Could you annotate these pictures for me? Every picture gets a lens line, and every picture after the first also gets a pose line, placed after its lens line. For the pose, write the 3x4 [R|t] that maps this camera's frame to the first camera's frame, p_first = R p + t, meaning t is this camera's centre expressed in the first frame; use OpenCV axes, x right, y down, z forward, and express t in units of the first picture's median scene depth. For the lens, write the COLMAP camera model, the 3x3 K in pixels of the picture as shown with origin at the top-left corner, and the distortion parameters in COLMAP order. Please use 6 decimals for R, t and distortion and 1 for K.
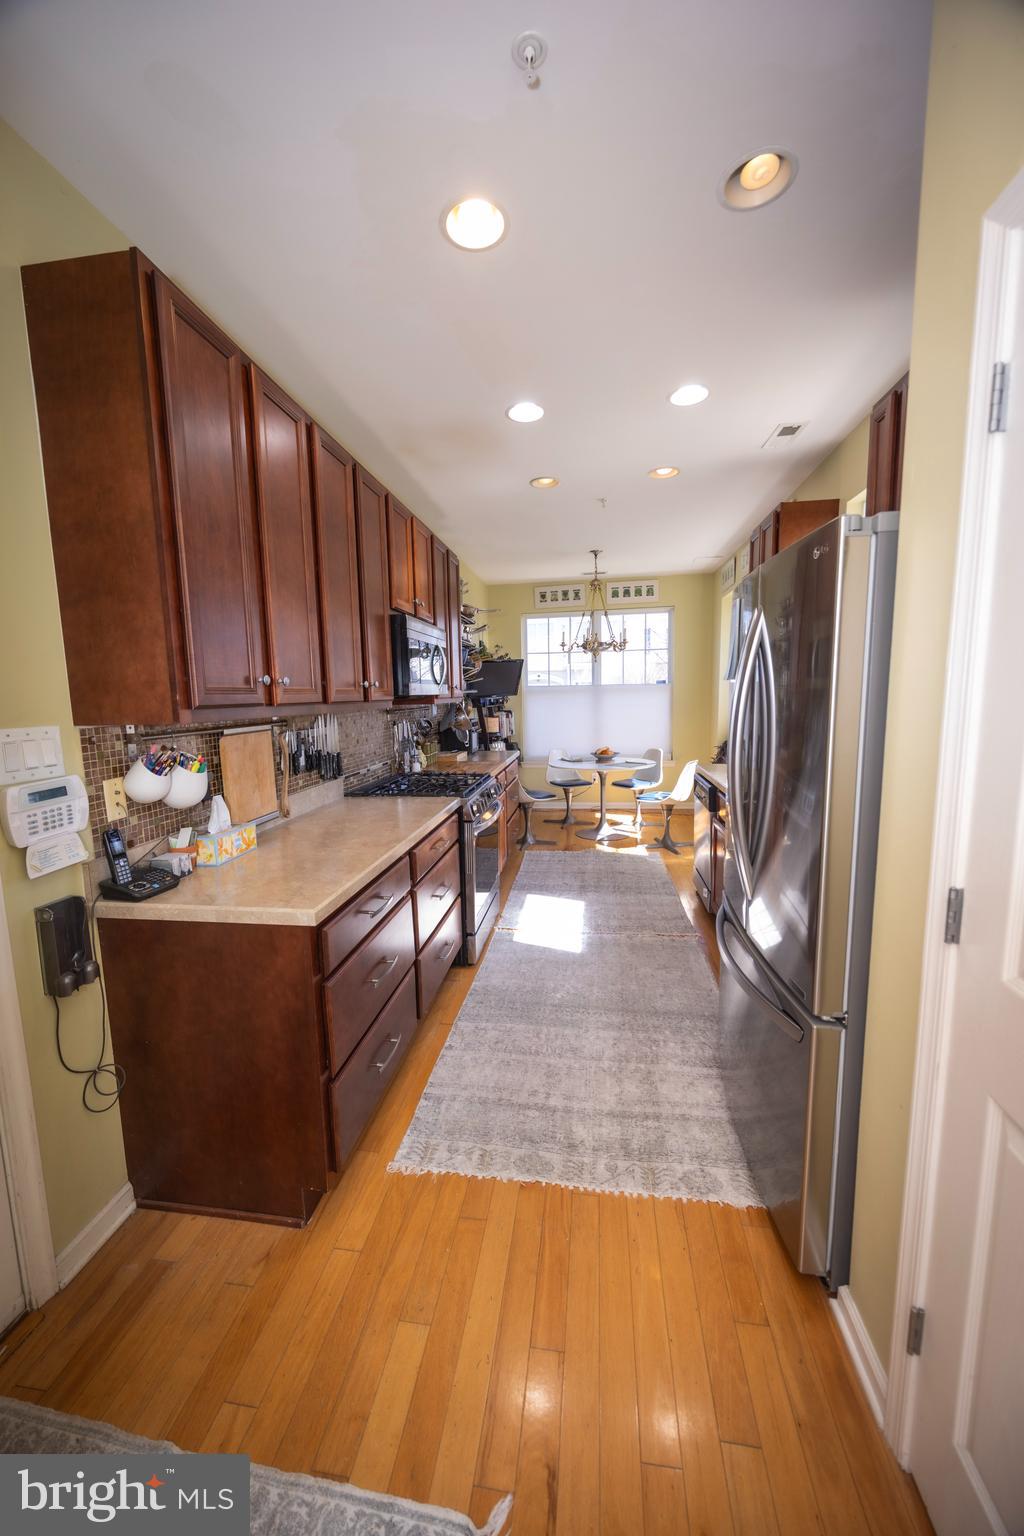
lens RADIAL K [[581.4, 0, 510.7], [0, 581.4, 768.9], [0, 0, 1]] dist [-0.000533, -0.000889]
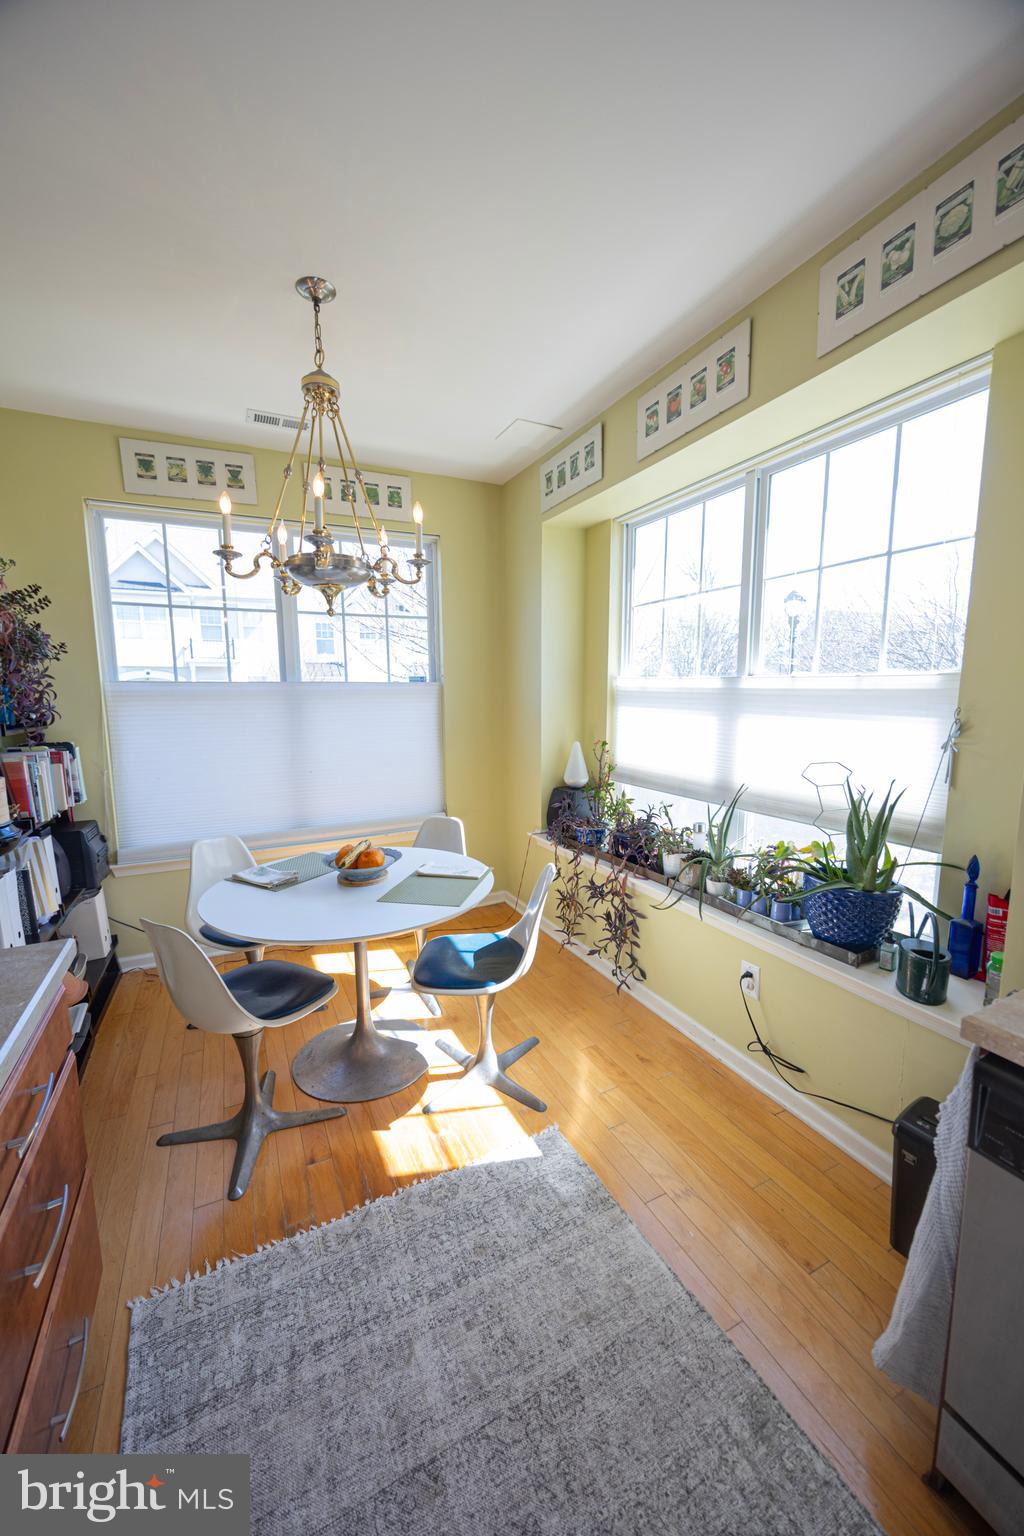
lens RADIAL K [[581.4, 0, 514.1], [0, 581.4, 767.4], [0, 0, 1]] dist [-0.000533, -0.000889]
pose [[0.823626, -0.059197, 0.564035, 0.062423], [0.065599, 0.997806, 0.008933, -0.166619], [-0.563326, 0.029643, 0.825703, 1.257334]]
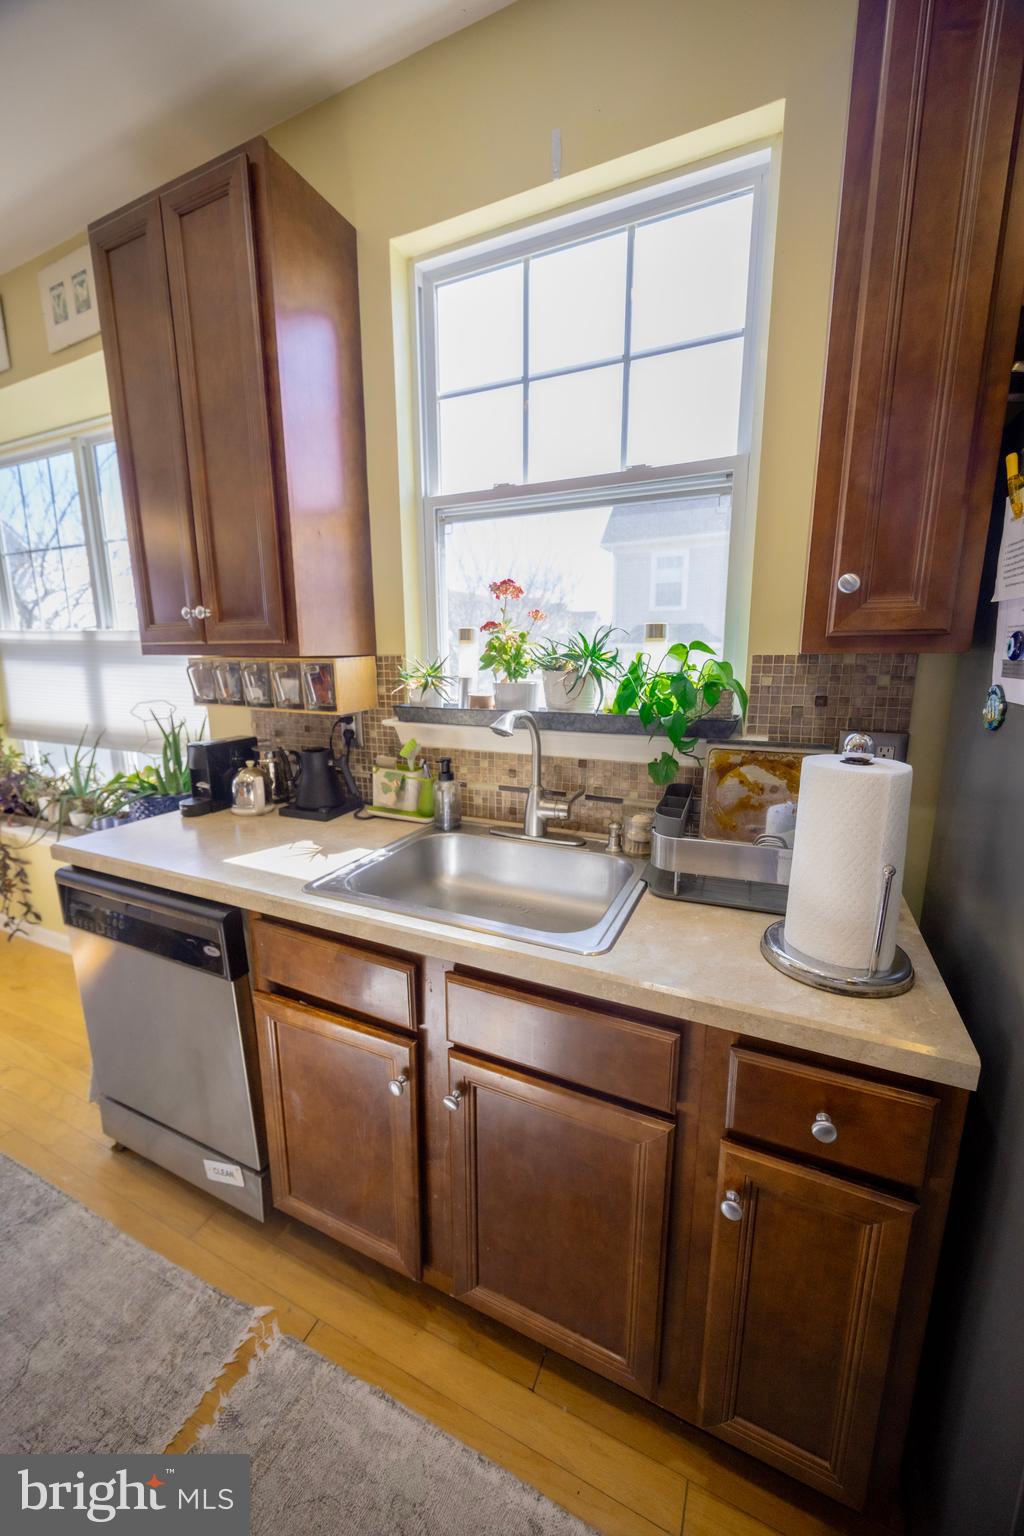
lens RADIAL K [[581.4, 0, 512.3], [0, 581.4, 767.3], [0, 0, 1]] dist [-0.000533, -0.000889]
pose [[0.286687, -0.170765, 0.942682, 0.093689], [0.124376, 0.982292, 0.140115, -0.096389], [-0.949916, 0.077078, 0.302850, 0.850137]]
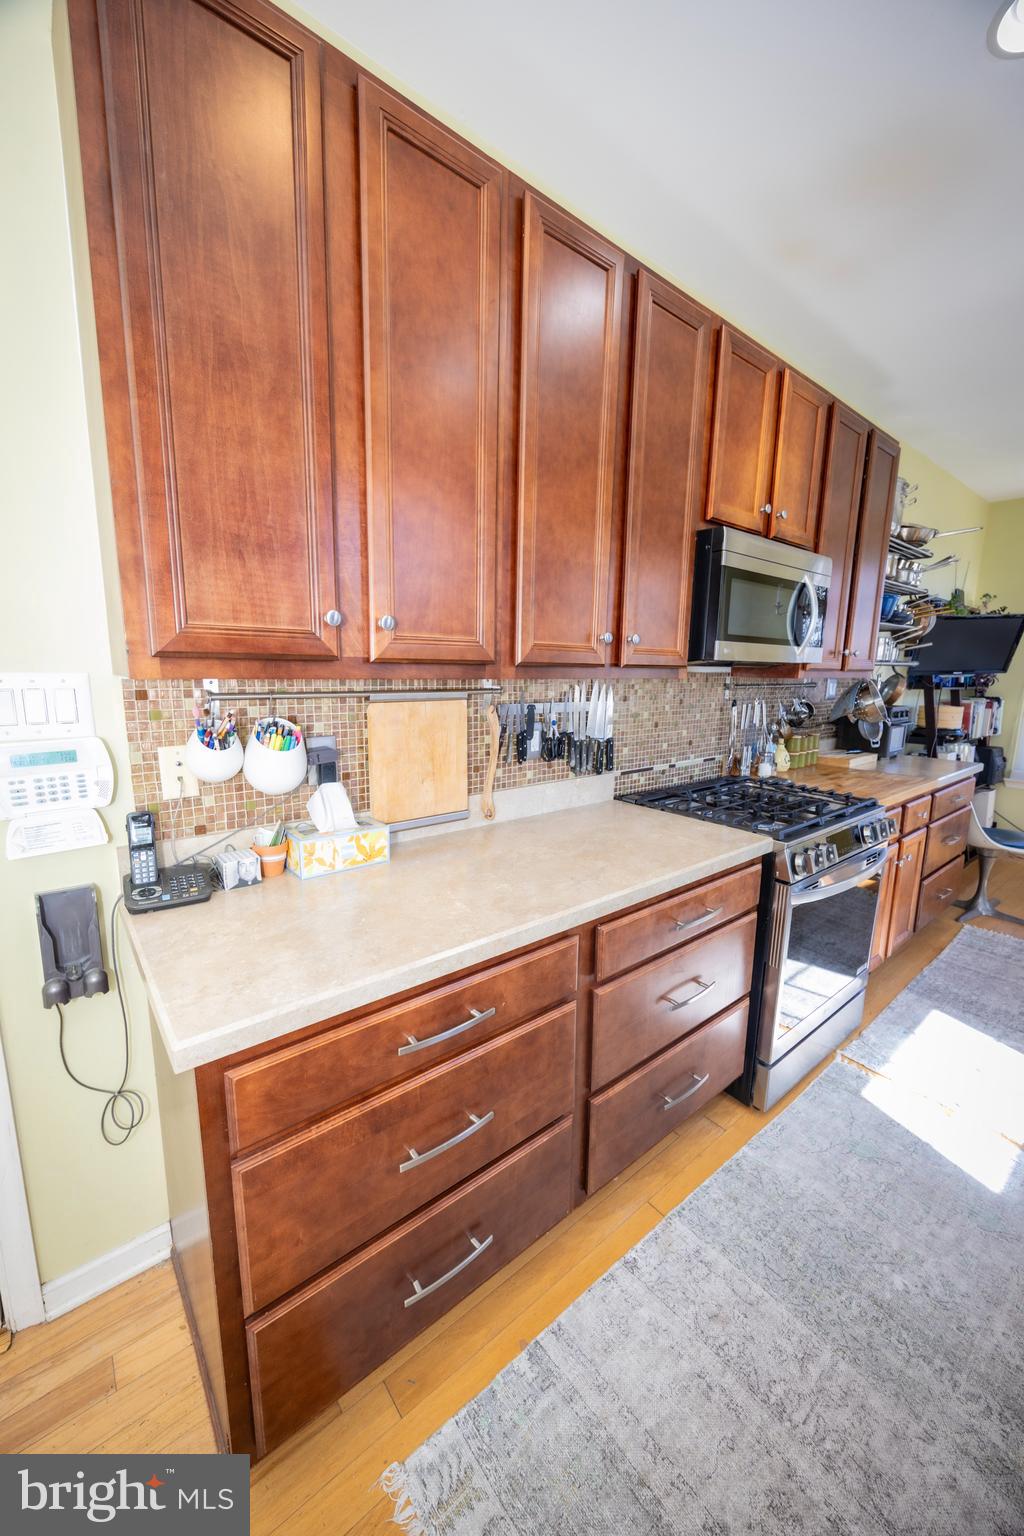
lens RADIAL K [[581.4, 0, 514.7], [0, 581.4, 770.2], [0, 0, 1]] dist [-0.000533, -0.000889]
pose [[0.738768, 0.148953, -0.657294, 0.096208], [-0.117007, 0.988808, 0.092569, -0.042420], [0.663726, 0.008521, 0.747928, 0.397184]]
